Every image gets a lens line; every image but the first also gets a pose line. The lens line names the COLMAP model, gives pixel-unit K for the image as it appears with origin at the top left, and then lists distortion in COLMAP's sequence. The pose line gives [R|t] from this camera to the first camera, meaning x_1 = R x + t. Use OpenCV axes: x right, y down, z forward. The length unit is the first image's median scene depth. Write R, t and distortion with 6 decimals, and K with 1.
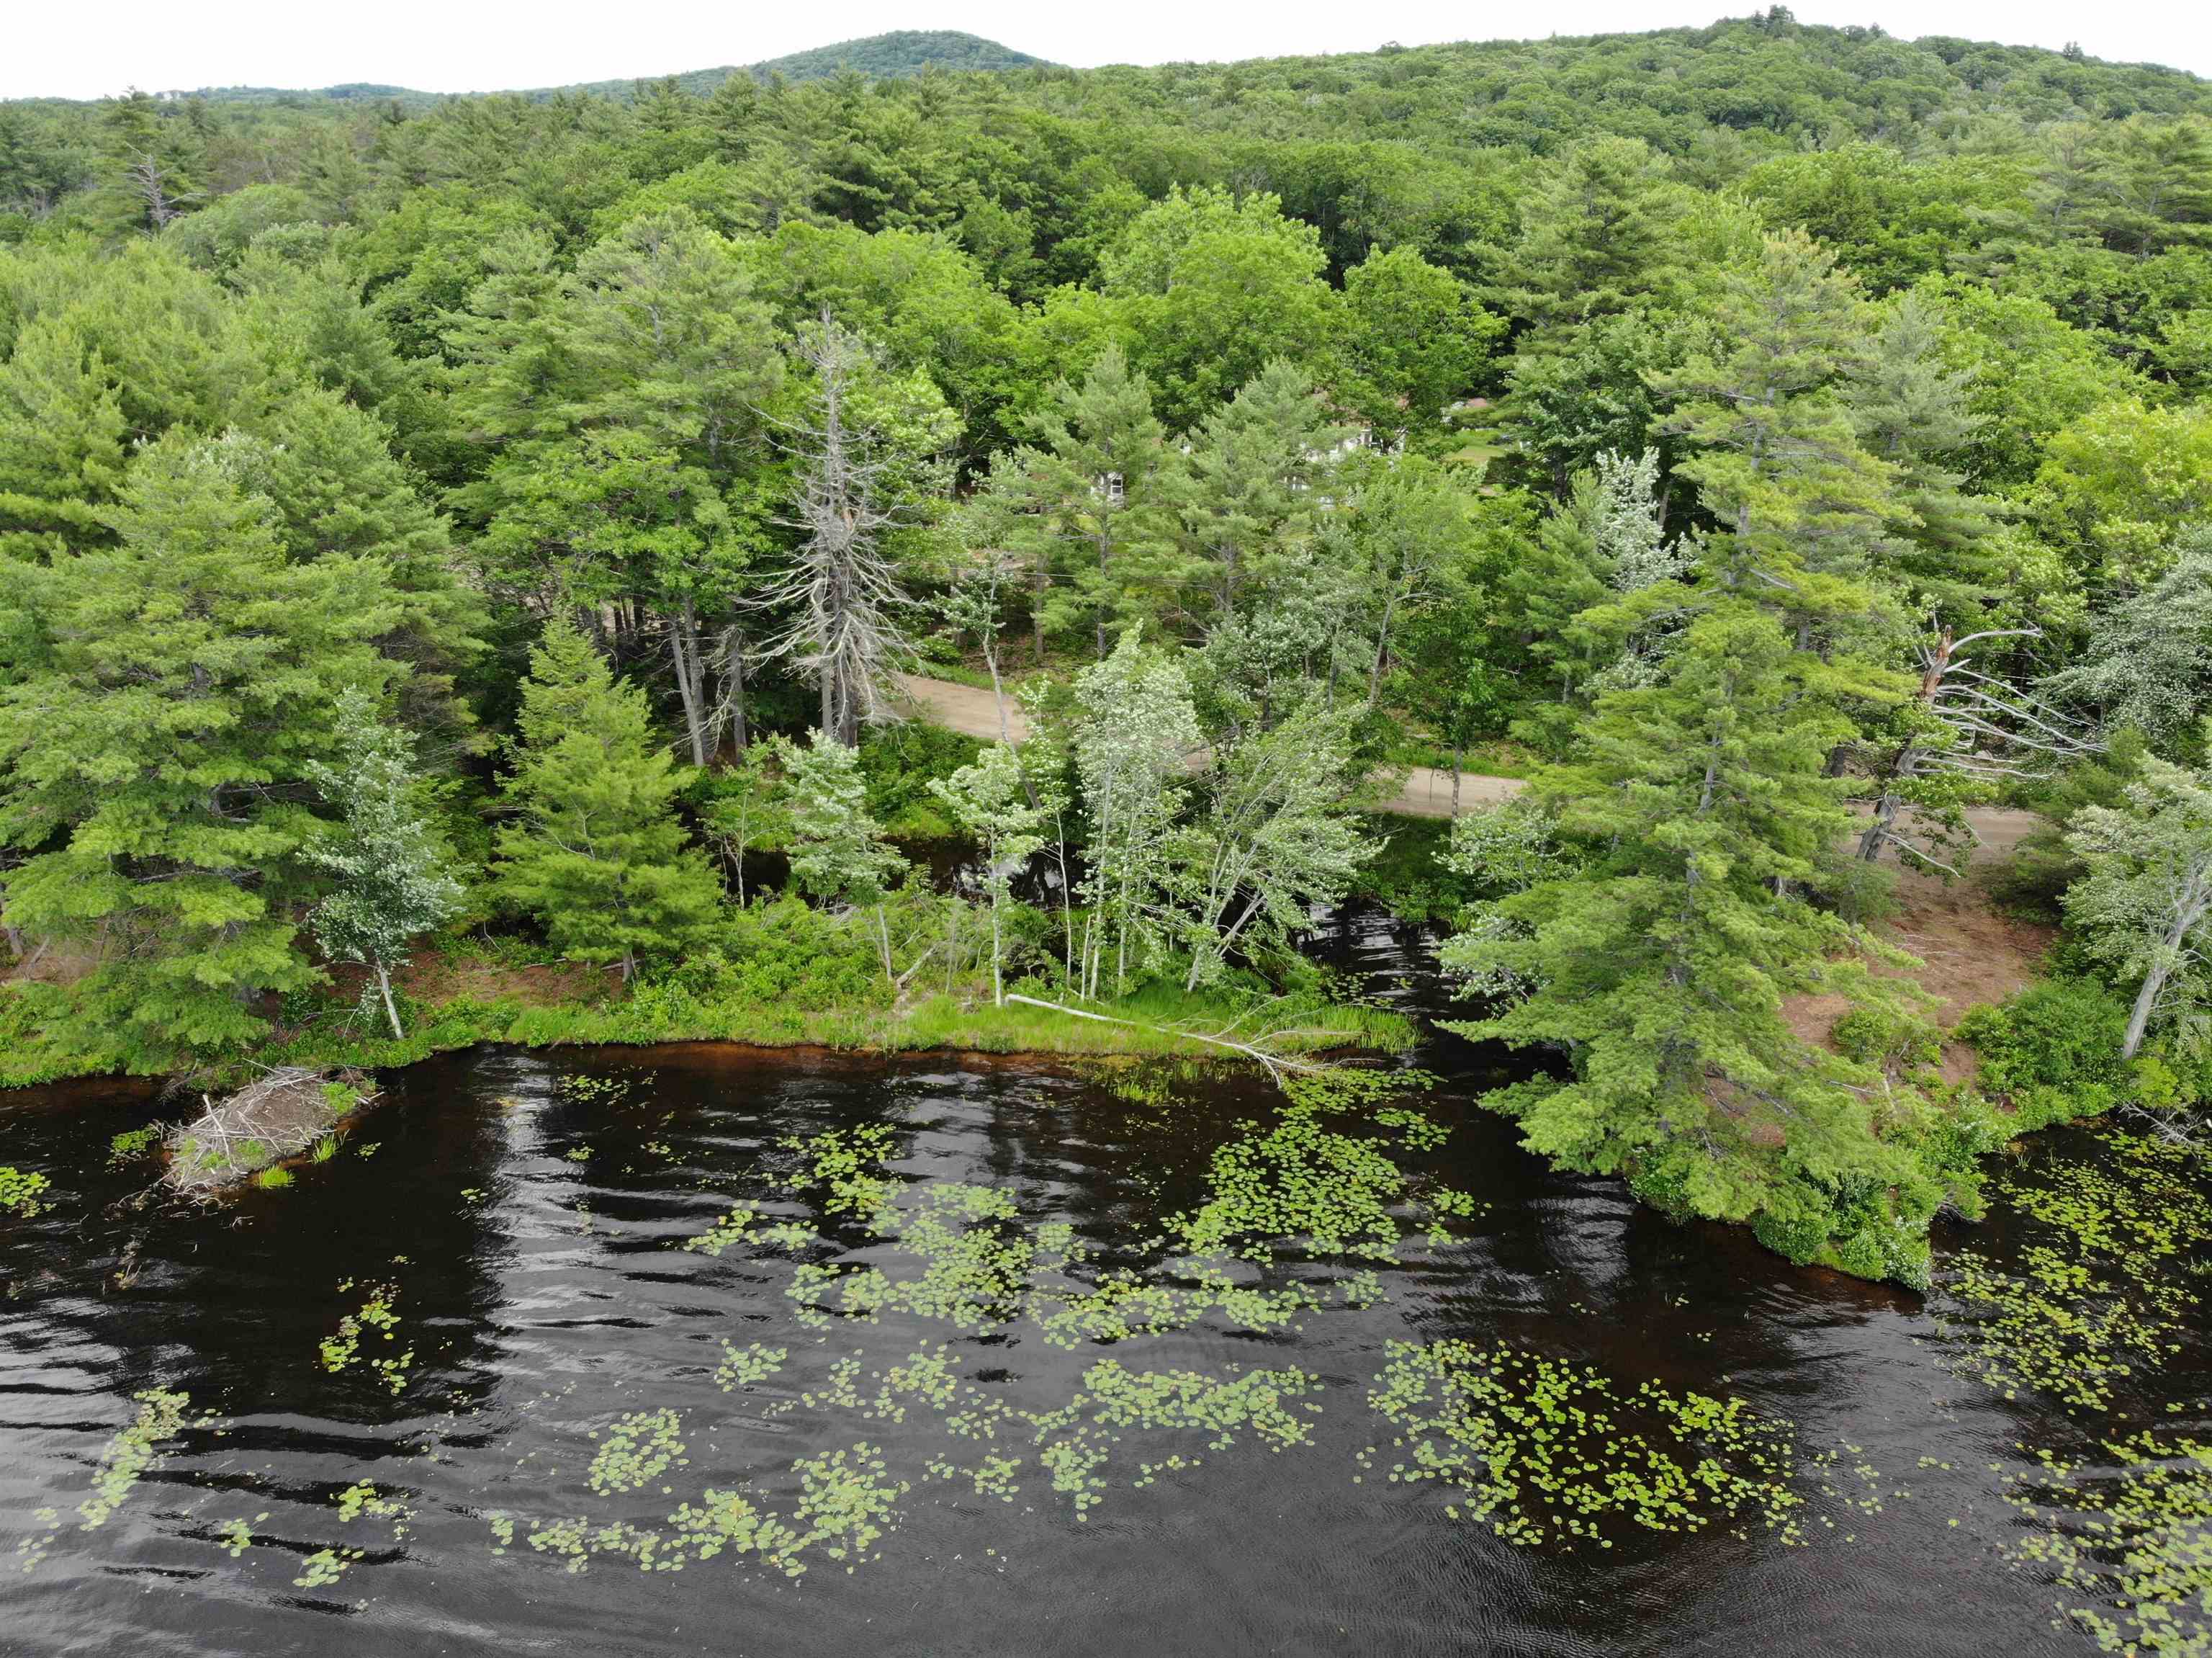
lens RADIAL K [[1596.8, 0, 1094.0], [0, 1596.8, 835.8], [0, 0, 1]] dist [0.054757, -0.156286]
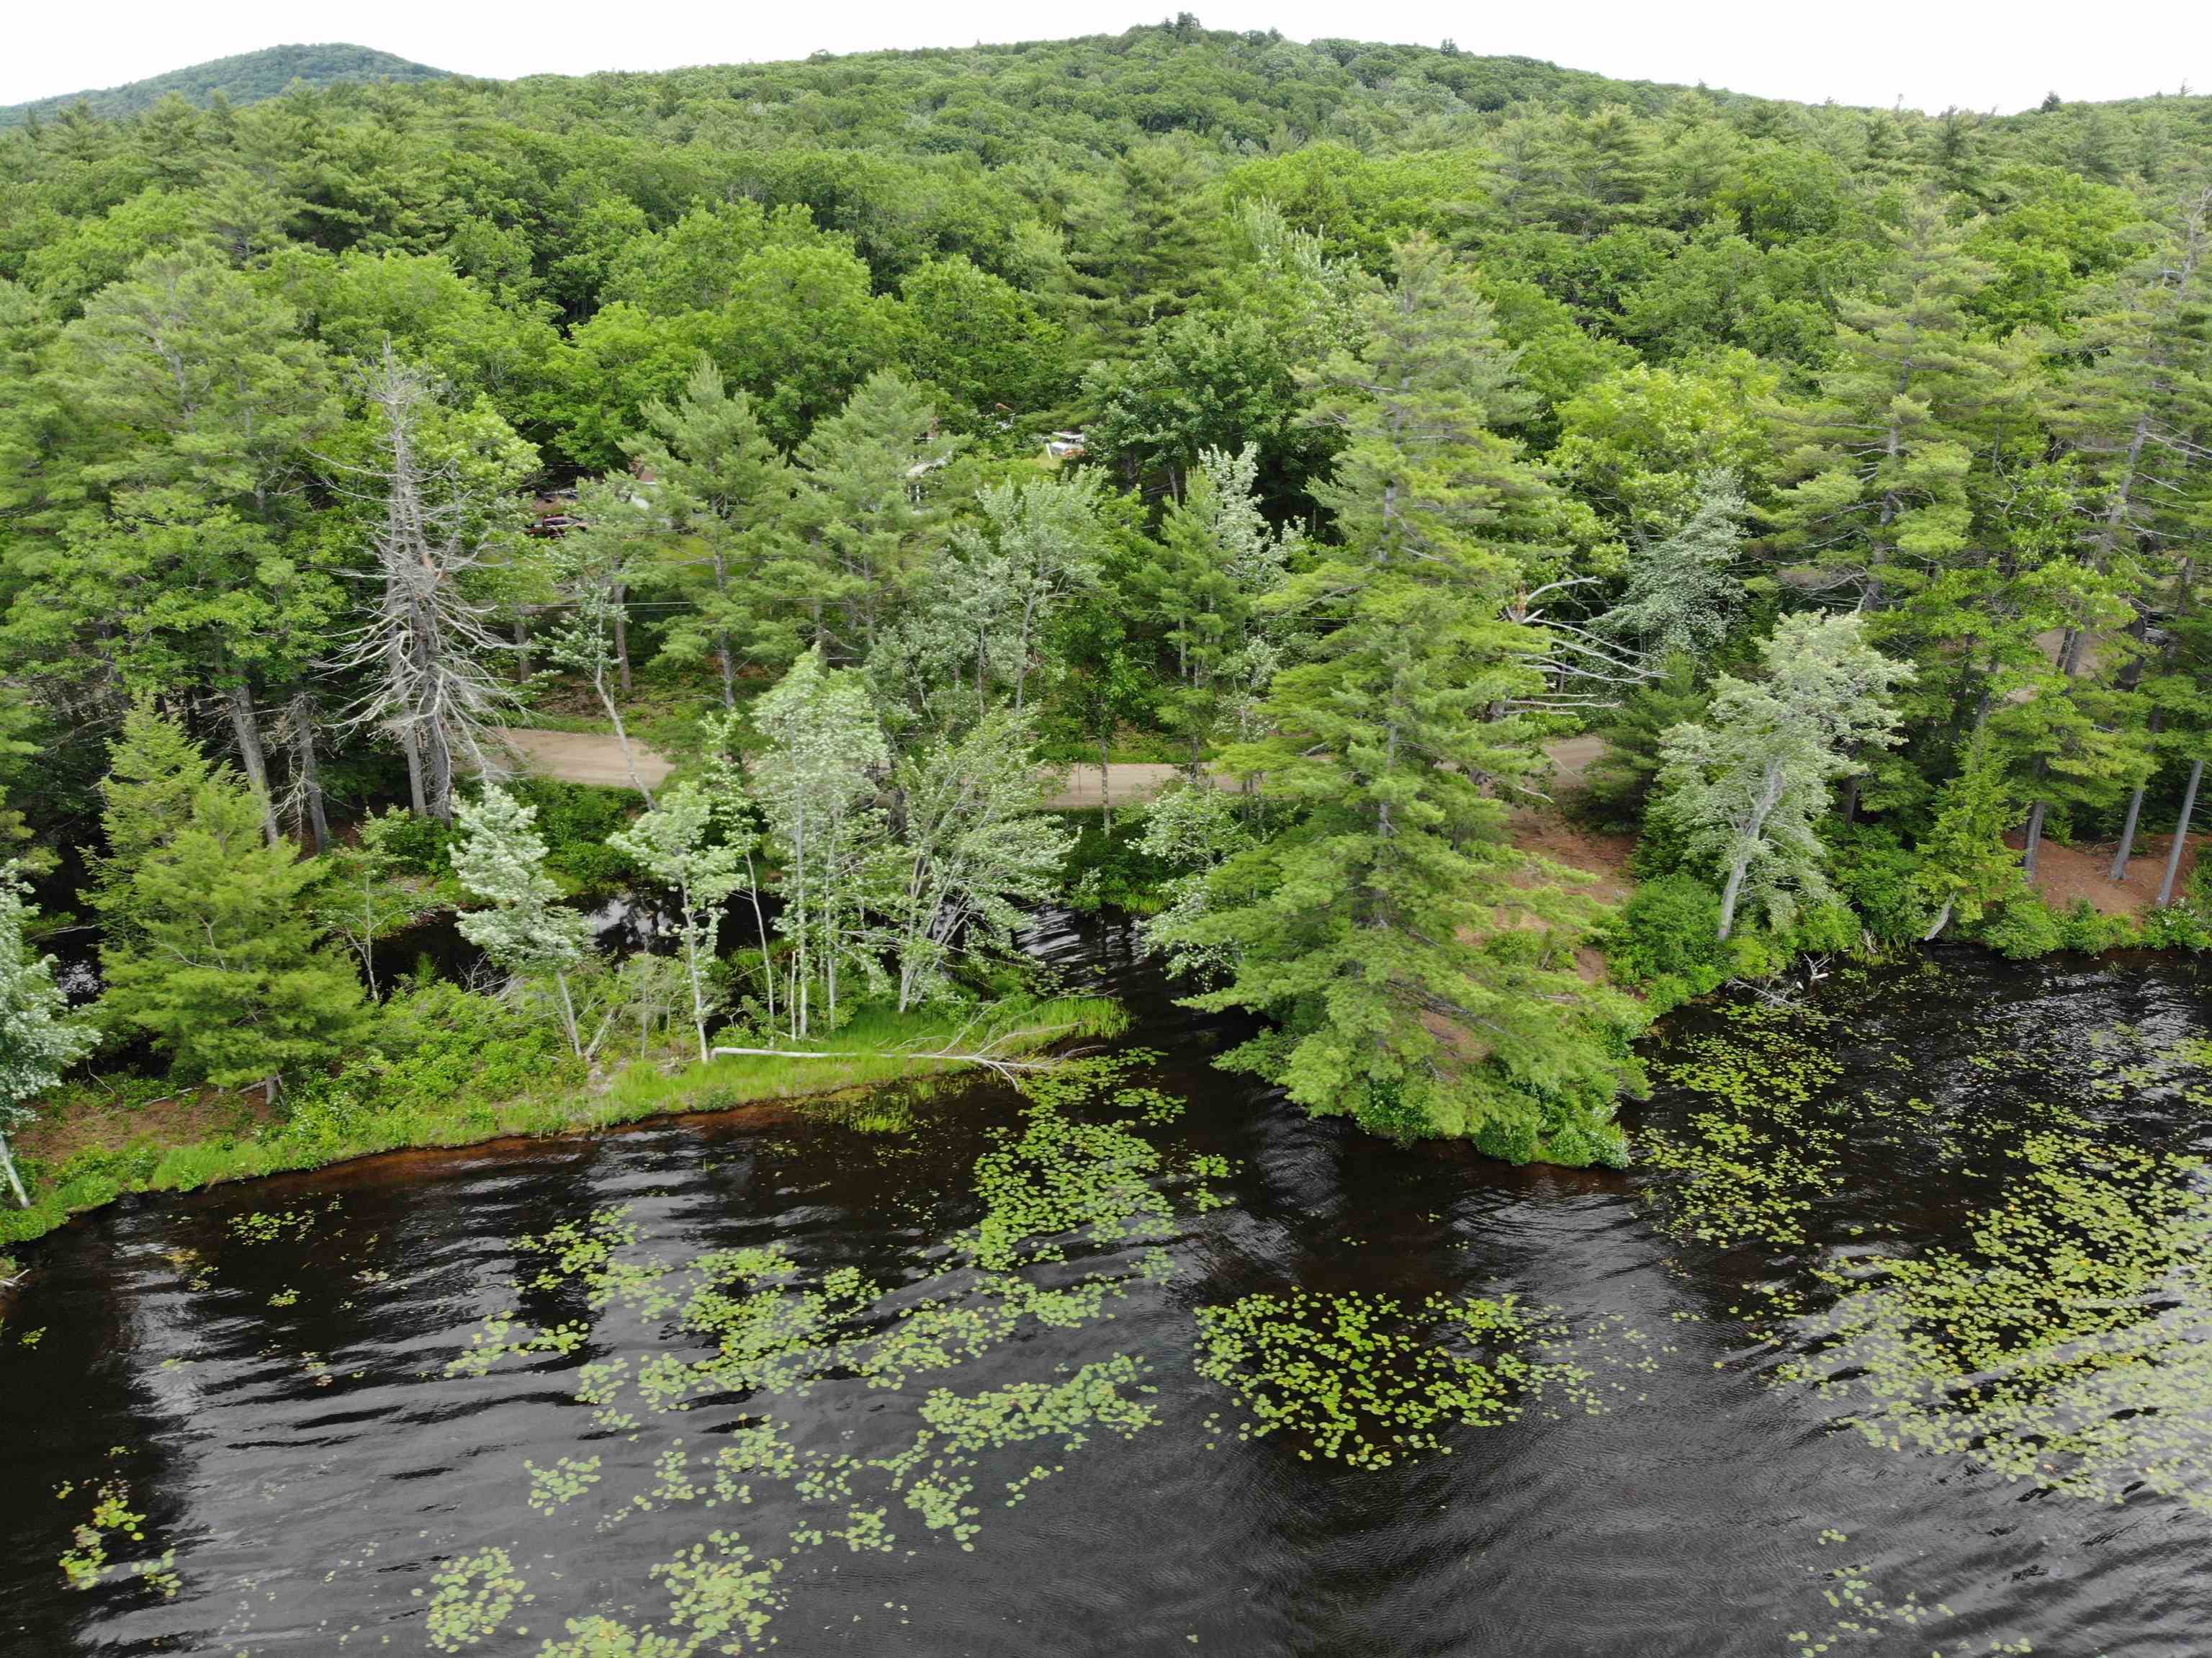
lens RADIAL K [[1596.8, 0, 1094.0], [0, 1596.8, 835.8], [0, 0, 1]] dist [0.054757, -0.156286]
pose [[0.949464, -0.128570, 0.286336, -0.109112], [0.129771, 0.991433, 0.014863, -0.011337], [-0.285794, 0.023046, 0.958014, 0.012440]]
